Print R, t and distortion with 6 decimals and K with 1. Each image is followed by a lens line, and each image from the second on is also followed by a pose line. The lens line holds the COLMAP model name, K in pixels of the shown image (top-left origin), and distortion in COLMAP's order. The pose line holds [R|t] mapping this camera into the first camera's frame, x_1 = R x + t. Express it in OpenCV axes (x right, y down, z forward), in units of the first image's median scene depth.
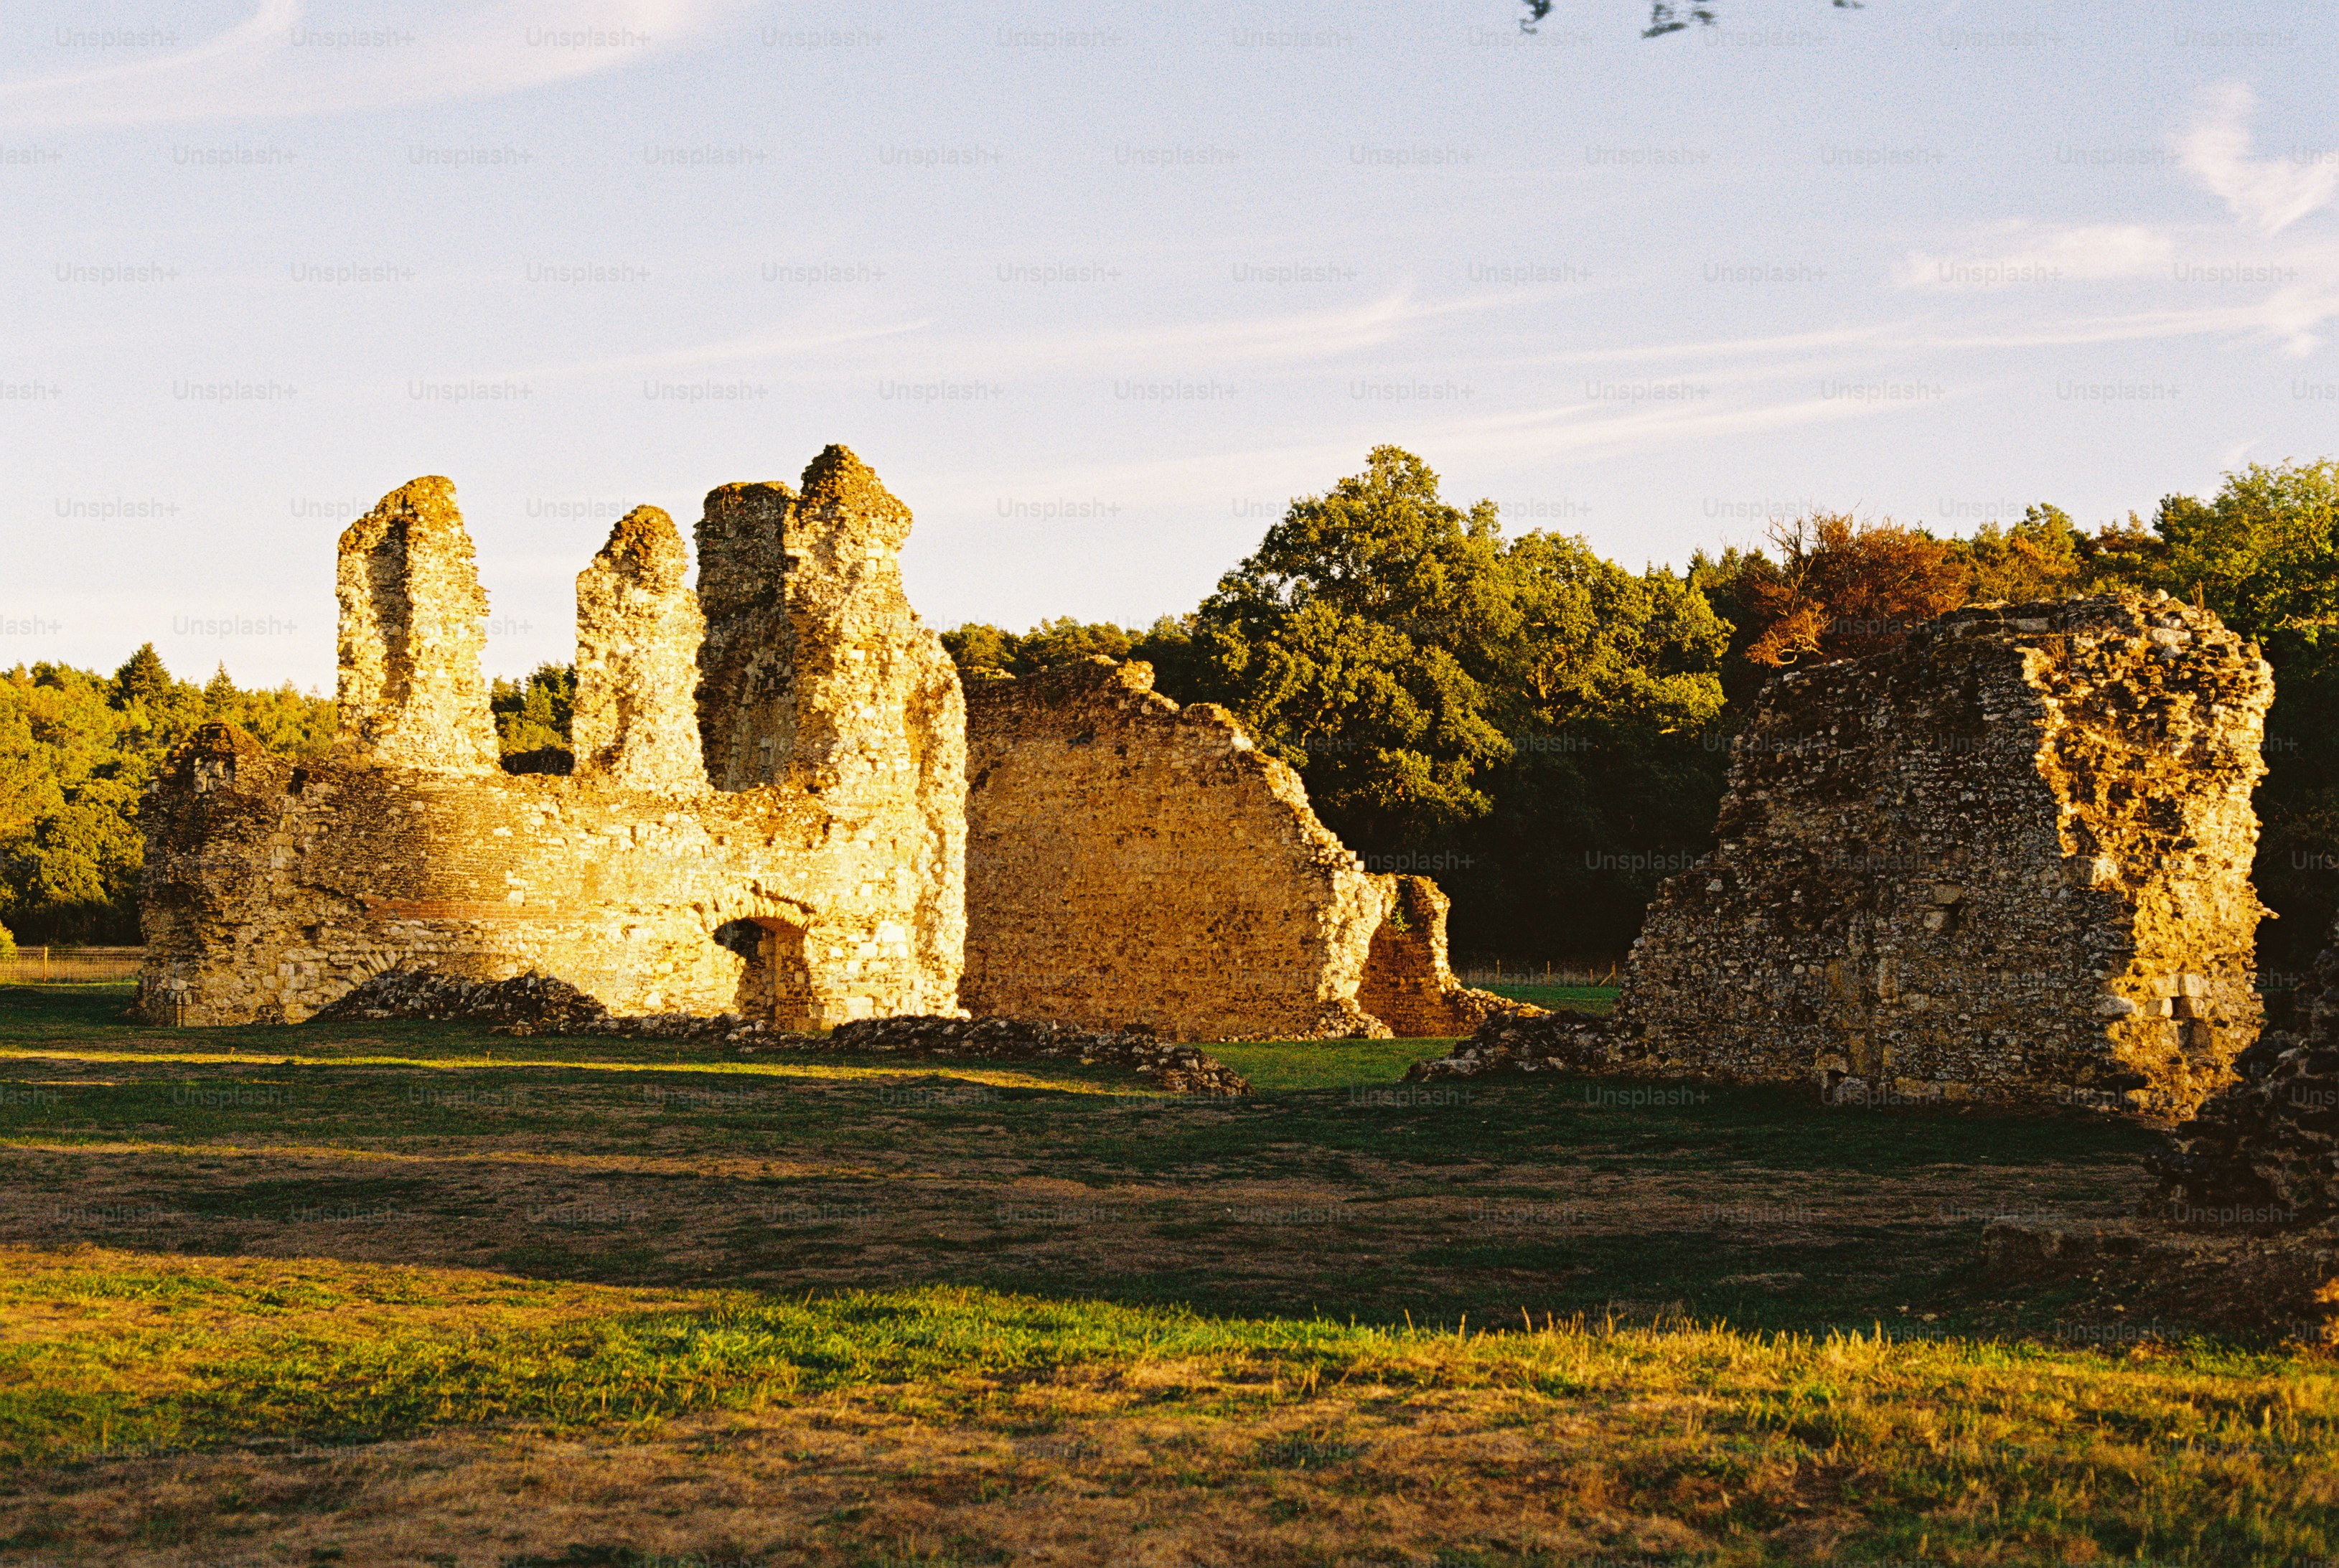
lens RADIAL K [[3556.8, 0, 1169.5], [0, 3556.8, 784.0], [0, 0, 1]] dist [-0.089785, -0.199313]
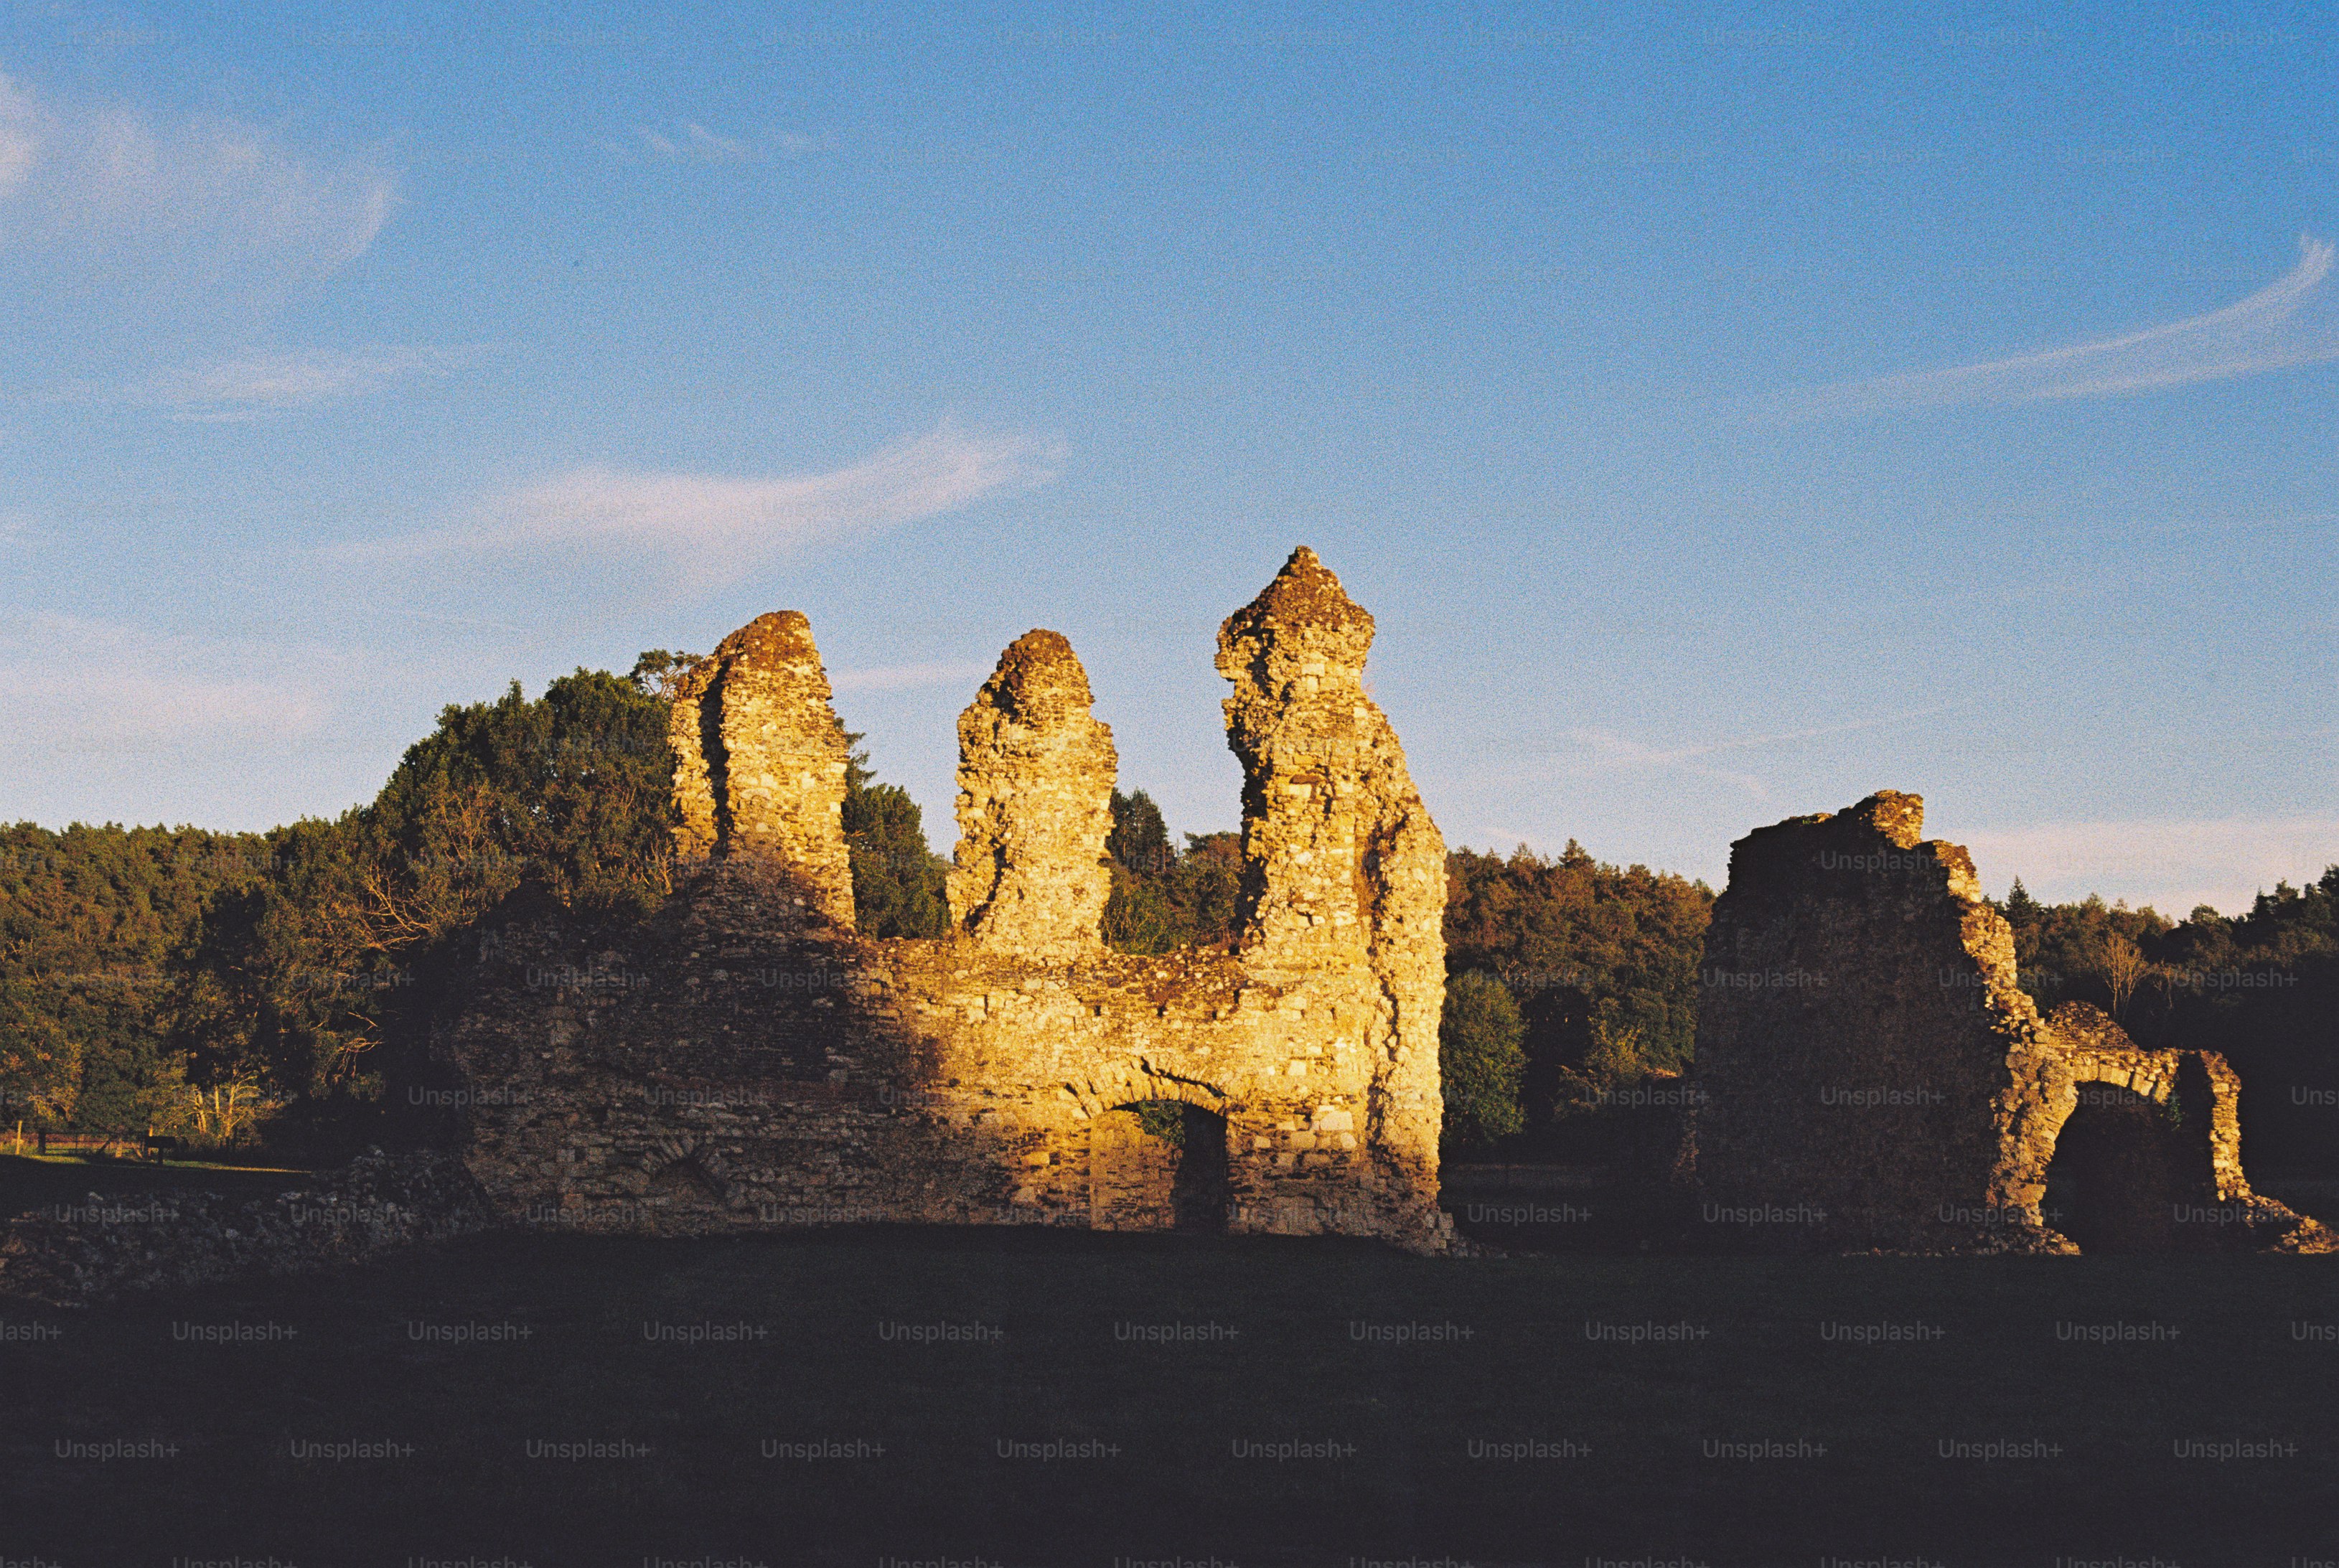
lens RADIAL K [[3556.8, 0, 1169.5], [0, 3556.8, 784.0], [0, 0, 1]] dist [-0.089785, -0.199313]
pose [[0.857788, -0.048526, -0.511708, 0.321366], [0.016258, 0.997597, -0.067350, 0.018797], [0.513747, 0.049452, 0.856516, 0.260936]]
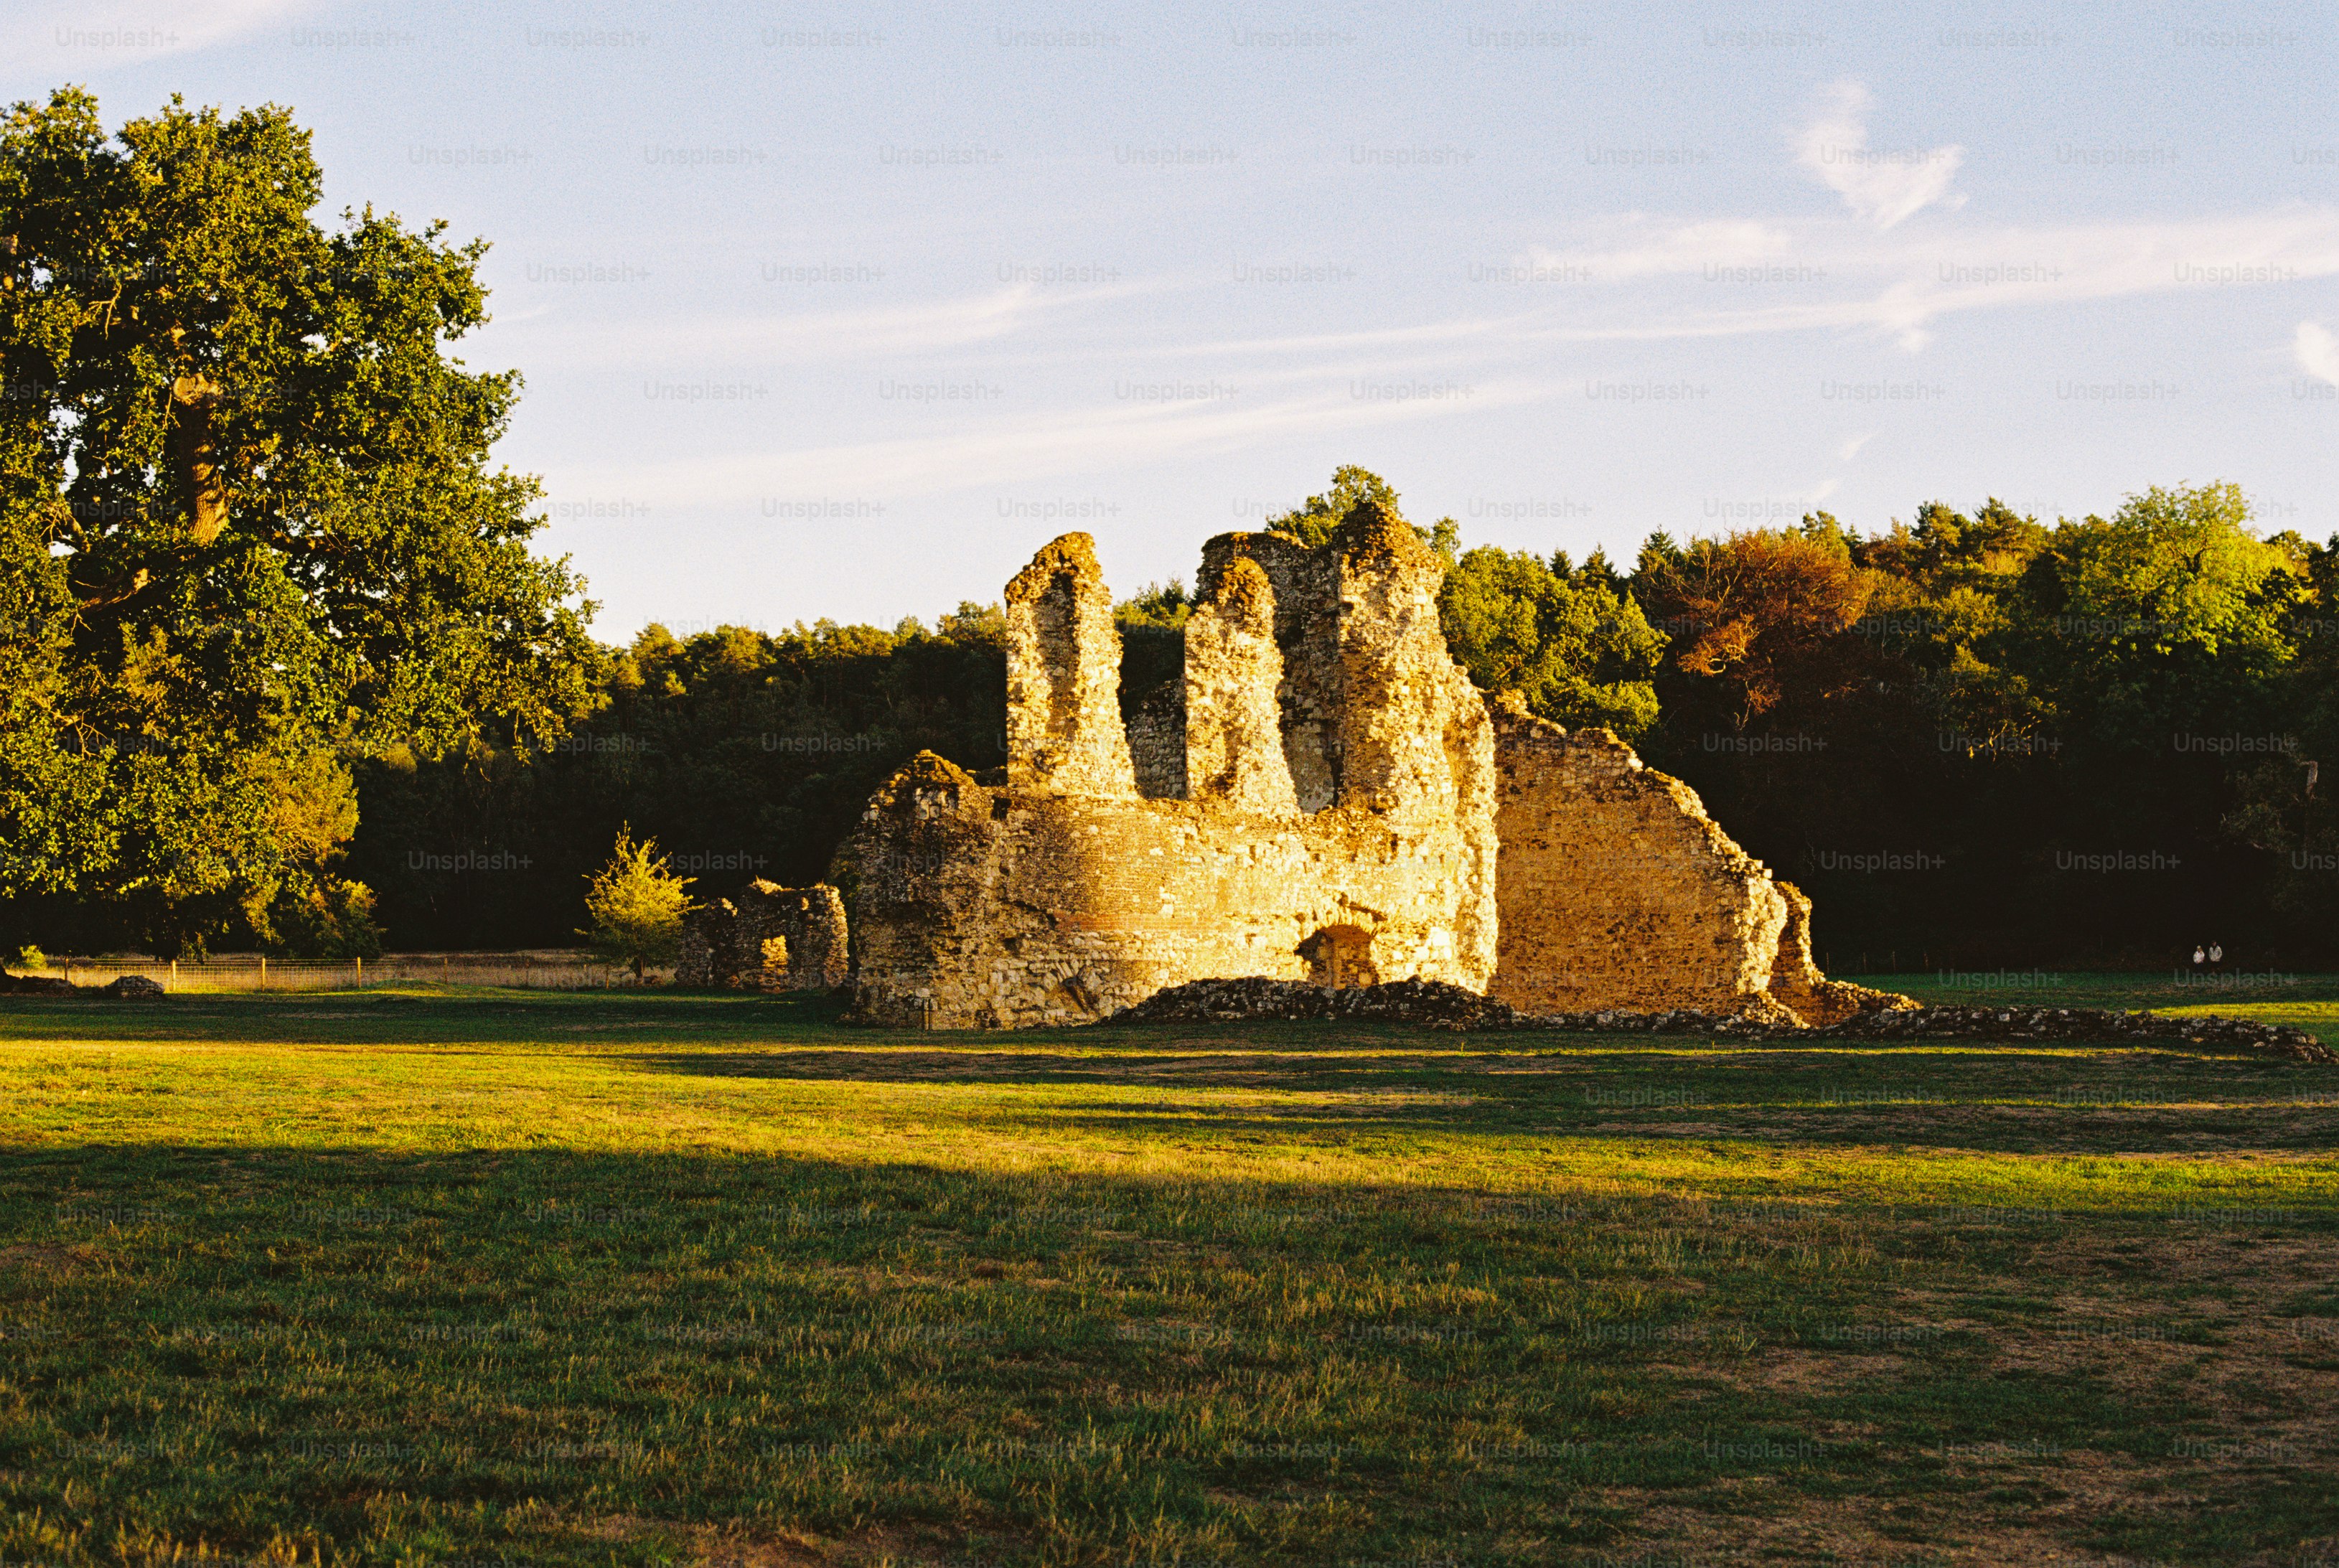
lens RADIAL K [[3556.8, 0, 1169.5], [0, 3556.8, 784.0], [0, 0, 1]] dist [-0.089785, -0.199313]
pose [[0.994628, -0.005512, 0.103367, -0.279817], [0.005368, 0.999984, 0.001668, -0.009089], [-0.103374, -0.001104, 0.994642, -0.108808]]
